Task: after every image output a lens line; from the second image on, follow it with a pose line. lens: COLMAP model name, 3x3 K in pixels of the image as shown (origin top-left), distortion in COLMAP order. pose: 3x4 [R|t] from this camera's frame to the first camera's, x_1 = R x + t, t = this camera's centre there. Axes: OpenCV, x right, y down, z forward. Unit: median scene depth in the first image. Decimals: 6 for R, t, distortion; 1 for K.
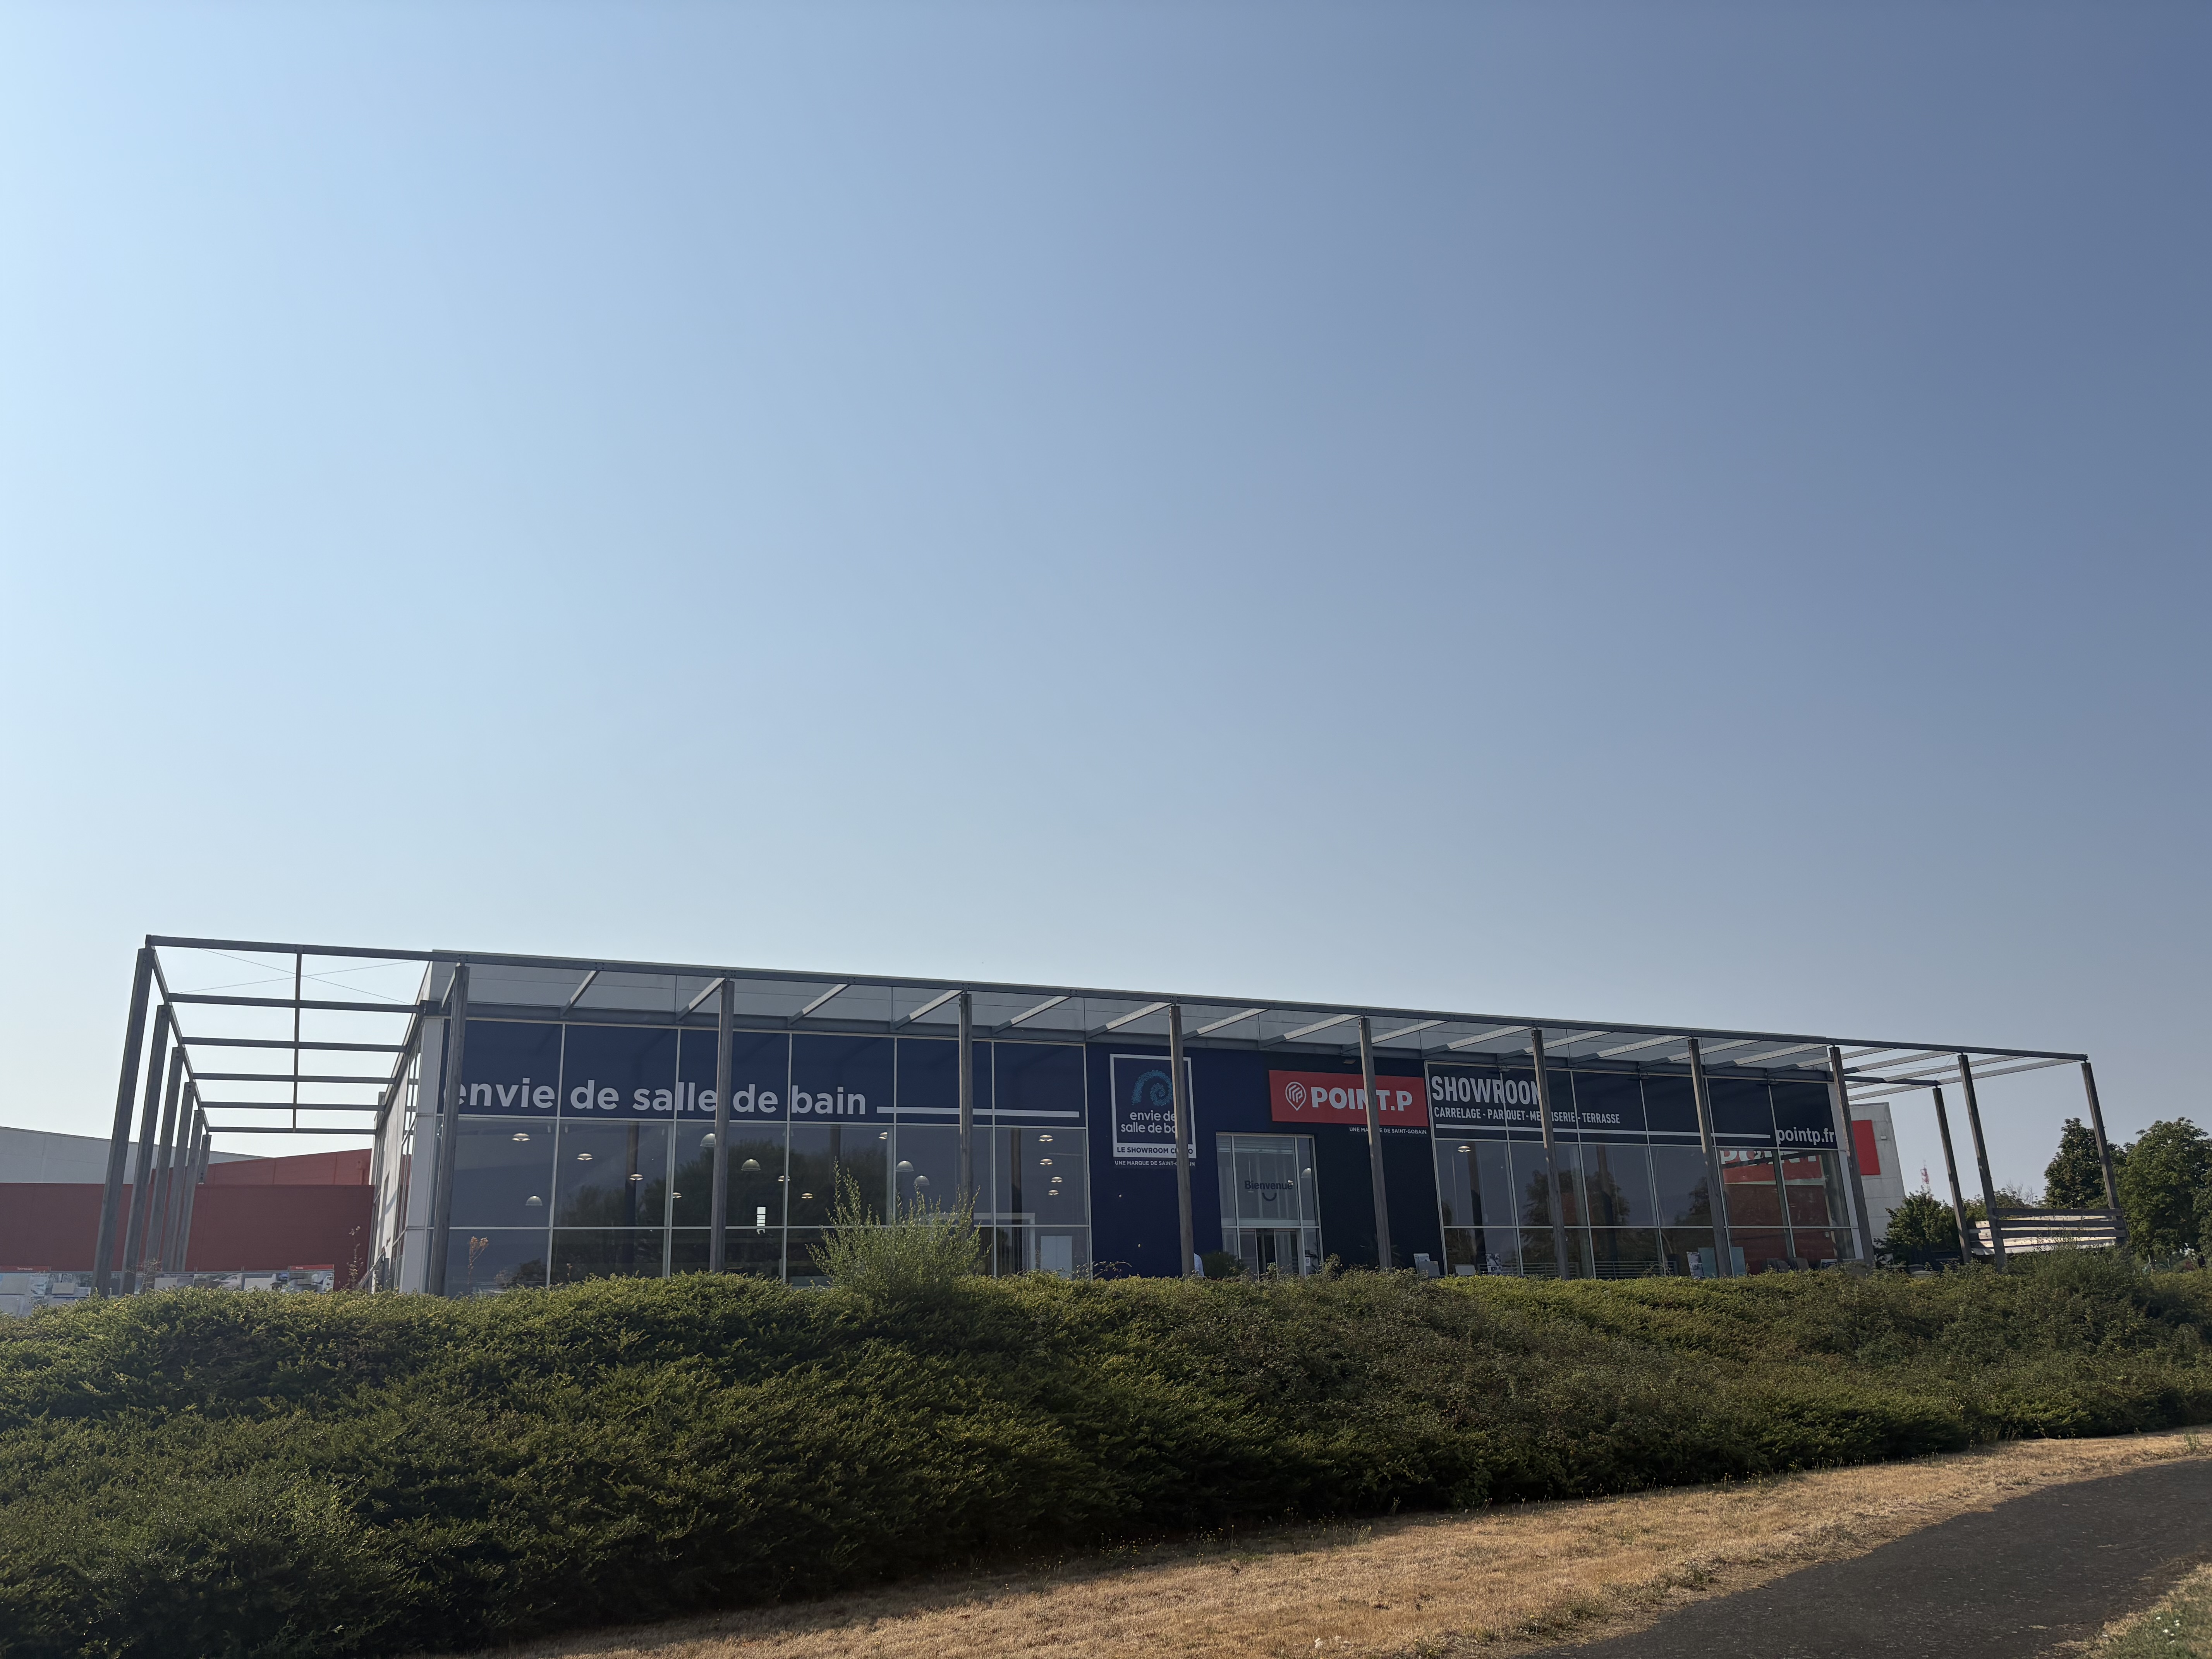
lens RADIAL K [[1664.6, 0, 1102.4], [0, 1664.6, 836.0], [0, 0, 1]] dist [0.042627, -0.046842]
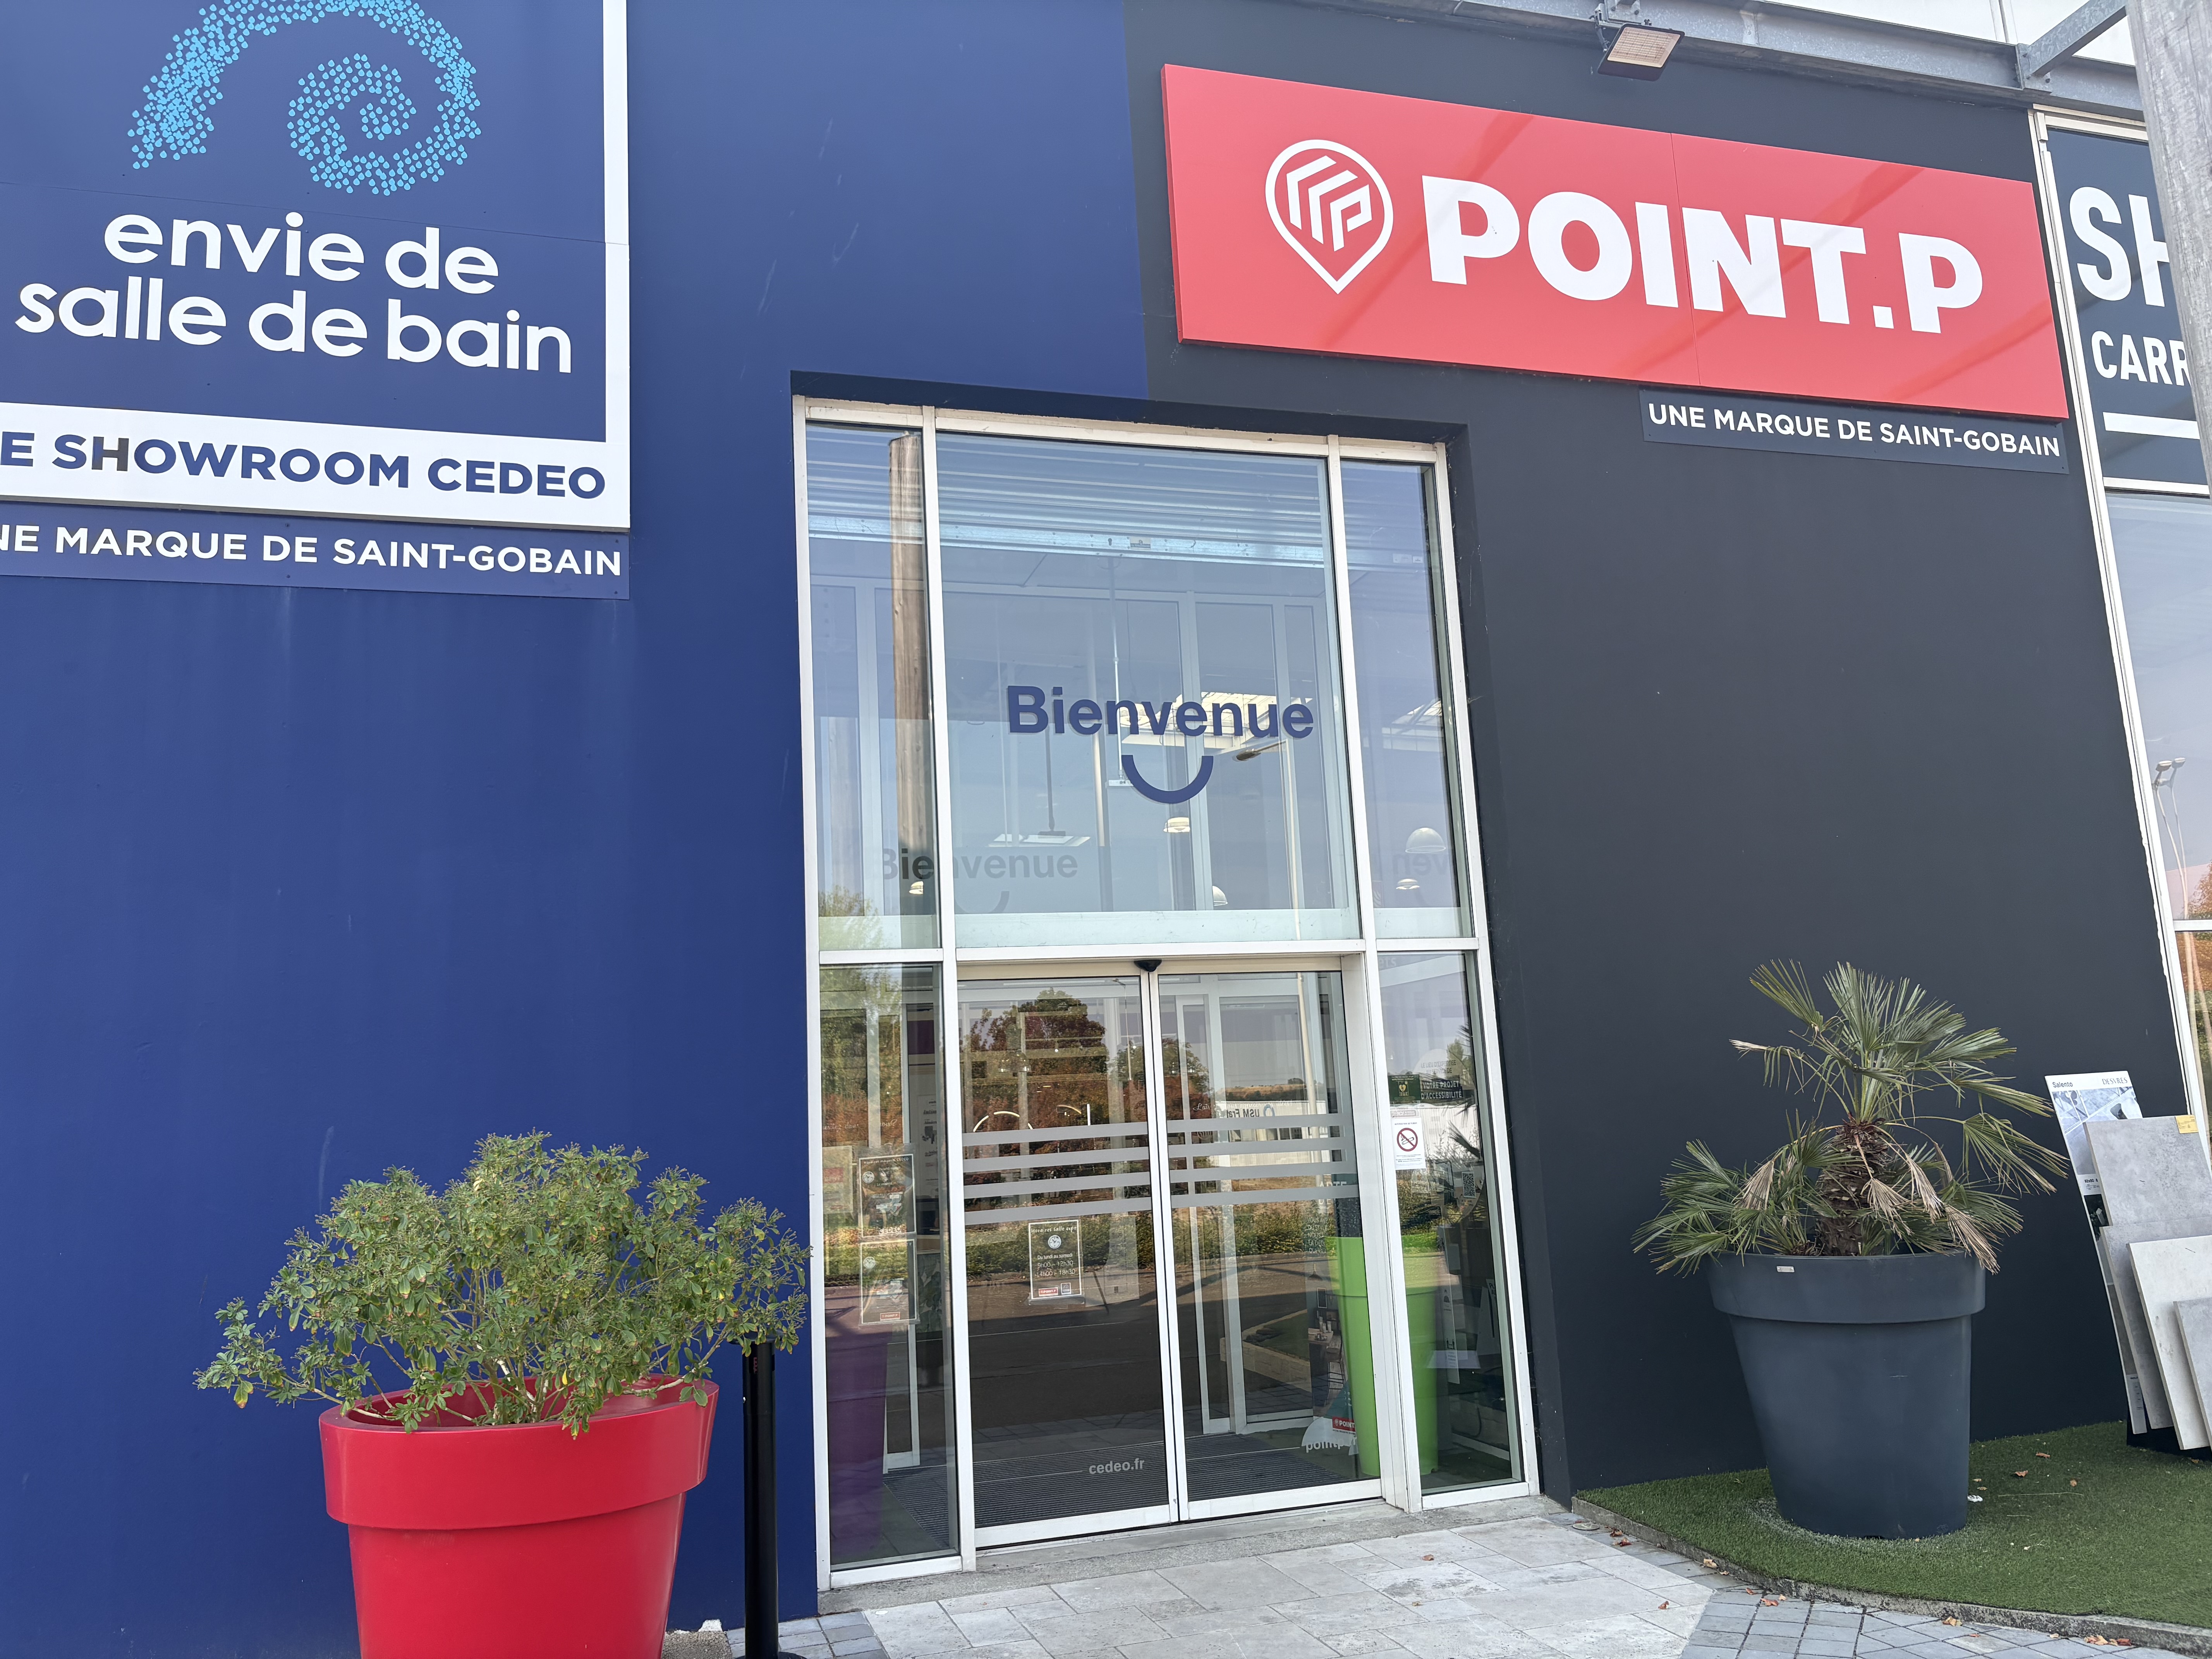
lens RADIAL K [[1664.6, 0, 1117.0], [0, 1664.6, 825.1], [0, 0, 1]] dist [0.042627, -0.046842]
pose [[0.990320, -0.037043, -0.133767, 0.114309], [0.056273, 0.988126, 0.142973, 0.191453], [0.126882, -0.149117, 0.980645, 0.811985]]
